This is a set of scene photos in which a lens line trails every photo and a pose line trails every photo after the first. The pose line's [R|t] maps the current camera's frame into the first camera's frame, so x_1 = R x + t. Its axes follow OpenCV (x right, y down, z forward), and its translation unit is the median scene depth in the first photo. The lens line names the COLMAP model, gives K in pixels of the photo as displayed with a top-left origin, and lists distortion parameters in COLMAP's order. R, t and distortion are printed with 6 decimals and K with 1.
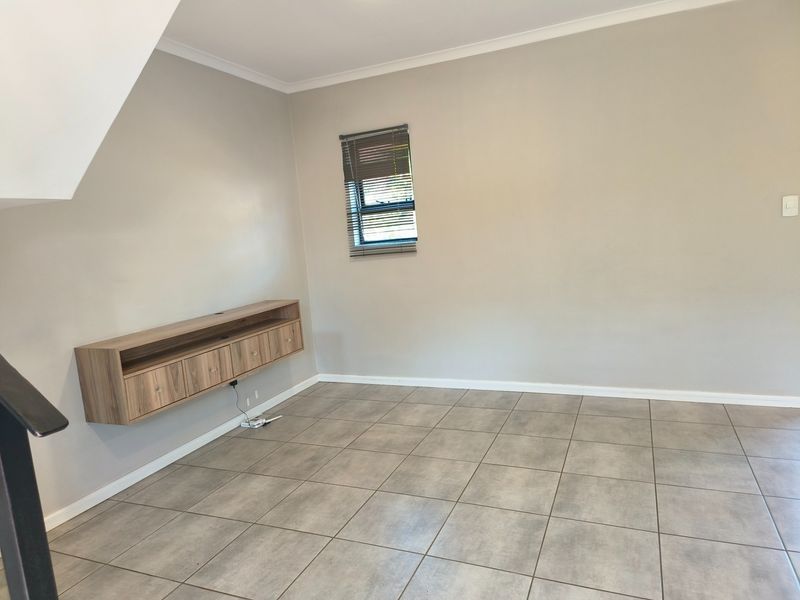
lens RADIAL K [[531.6, 0, 401.8], [0, 531.6, 302.1], [0, 0, 1]] dist [0.067446, -0.042089]
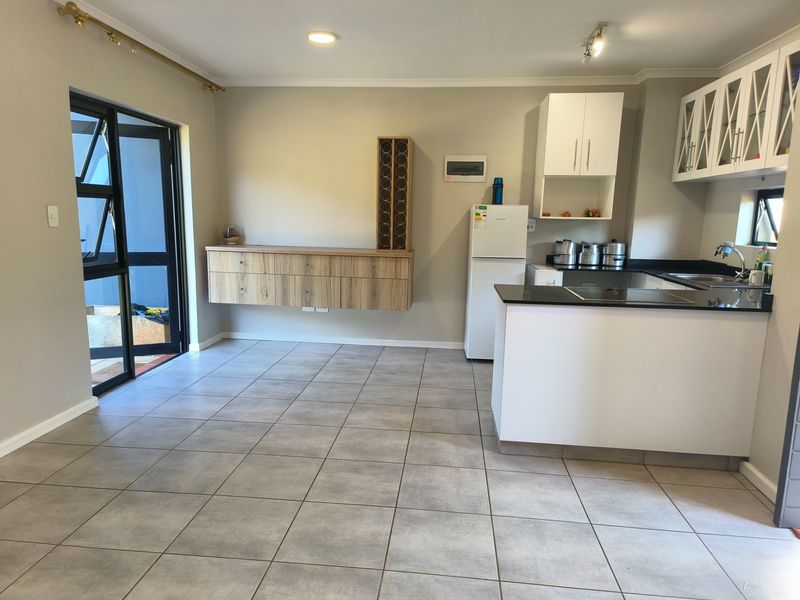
lens RADIAL K [[531.6, 0, 401.8], [0, 531.6, 302.1], [0, 0, 1]] dist [0.067446, -0.042089]
pose [[-0.309937, -0.083822, 0.947055, -0.452180], [0.134512, 0.982221, 0.130956, -0.073909], [-0.941194, 0.167978, -0.293151, 0.784774]]
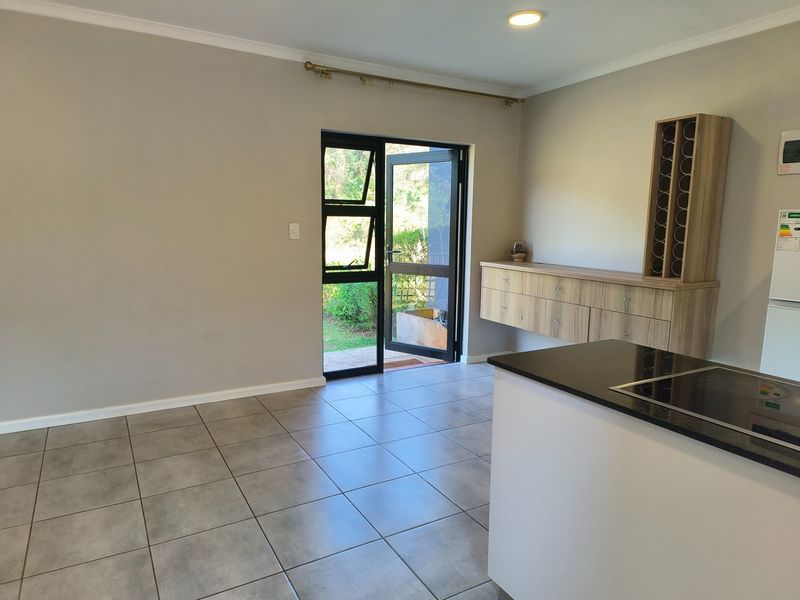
lens RADIAL K [[531.6, 0, 401.8], [0, 531.6, 302.1], [0, 0, 1]] dist [0.067446, -0.042089]
pose [[0.595622, -0.033691, 0.802558, -0.159565], [0.051498, 0.998666, 0.003703, -0.001920], [-0.801612, 0.039125, 0.596563, 0.062883]]
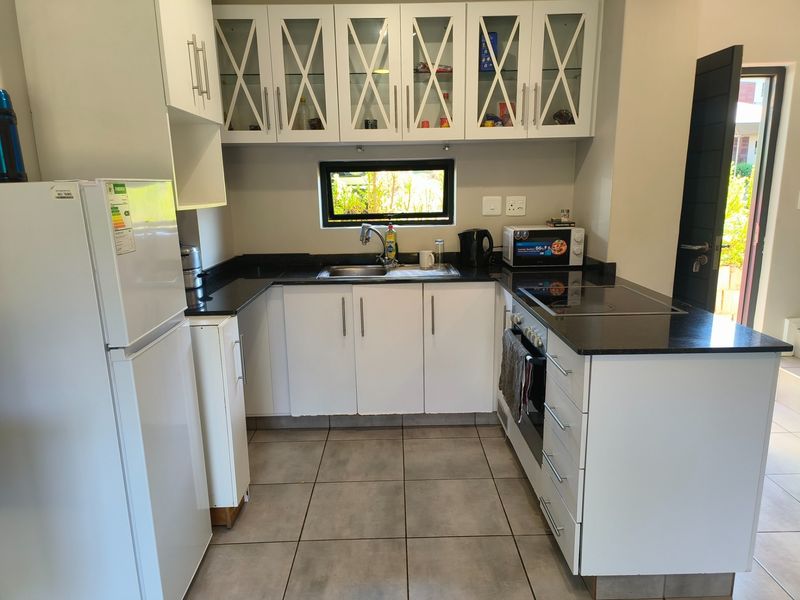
lens RADIAL K [[531.6, 0, 401.8], [0, 531.6, 302.1], [0, 0, 1]] dist [0.067446, -0.042089]
pose [[-0.907939, 0.179499, -0.378718, 0.919773], [0.031985, 0.930682, 0.364429, -0.182420], [0.417881, 0.318766, -0.850743, 0.625813]]
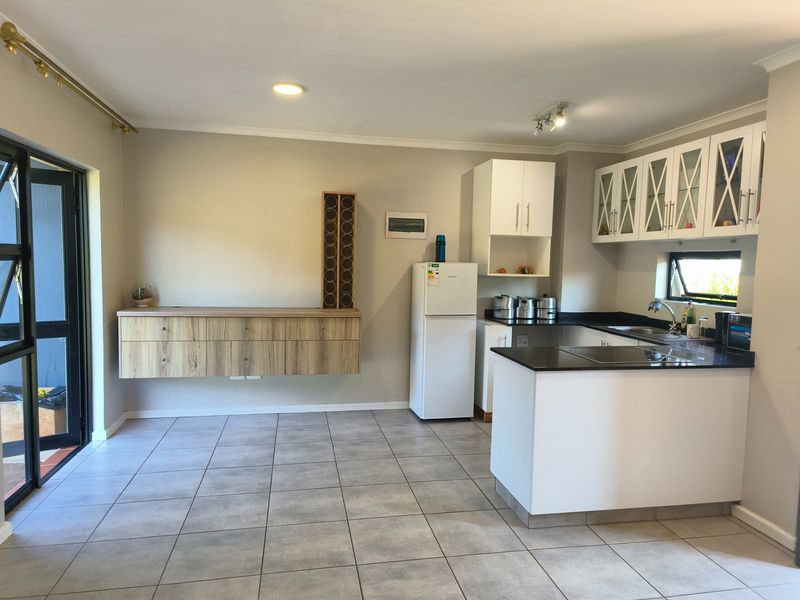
lens RADIAL K [[531.6, 0, 401.8], [0, 531.6, 302.1], [0, 0, 1]] dist [0.067446, -0.042089]
pose [[-0.572312, 0.001092, 0.820035, -0.247525], [0.136156, 0.986245, 0.093712, -0.160963], [-0.808653, 0.165285, -0.564589, 1.026753]]
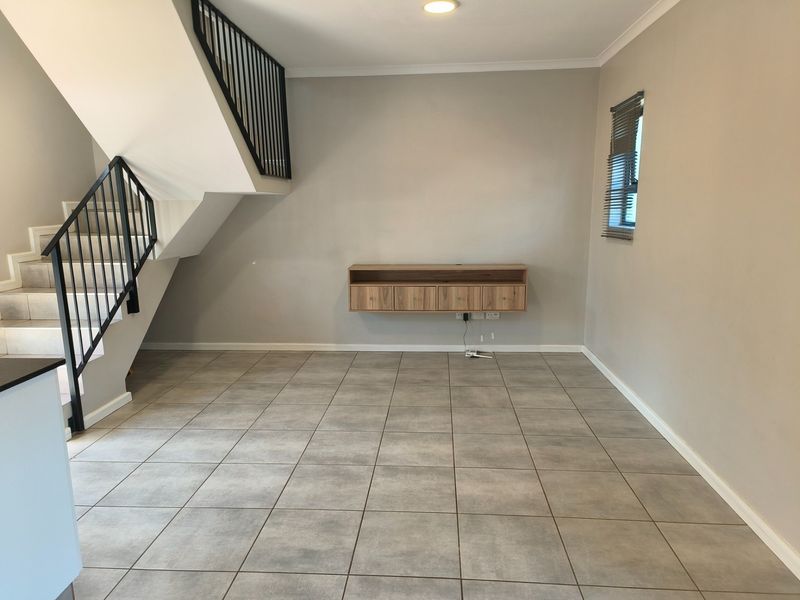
lens RADIAL K [[531.6, 0, 401.8], [0, 531.6, 302.1], [0, 0, 1]] dist [0.067446, -0.042089]
pose [[0.333794, 0.246124, -0.909948, 1.039653], [-0.145926, 0.967167, 0.208072, -0.177400], [0.931283, 0.063332, 0.358750, 0.474624]]
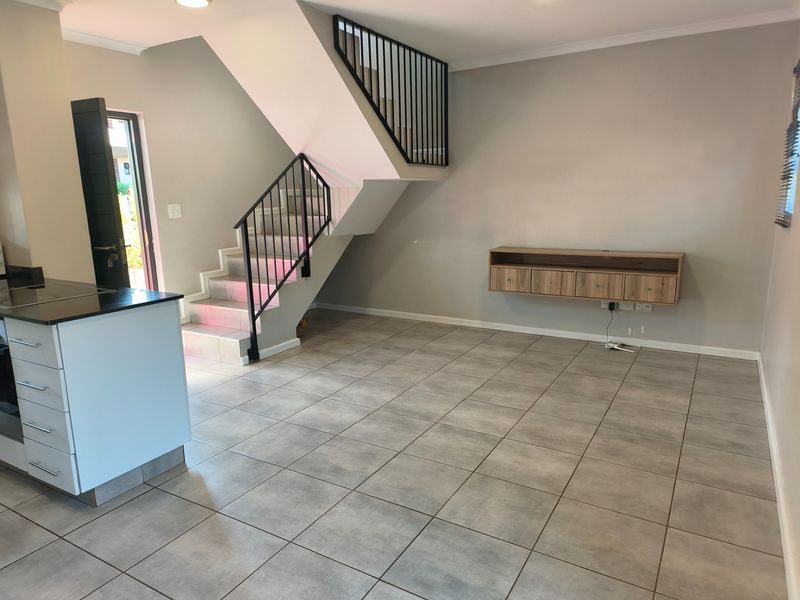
lens RADIAL K [[531.6, 0, 401.8], [0, 531.6, 302.1], [0, 0, 1]] dist [0.067446, -0.042089]
pose [[-0.125602, 0.279404, -0.951923, 1.187000], [-0.108987, 0.949828, 0.293169, -0.225130], [0.986076, 0.140570, -0.088849, 0.787481]]
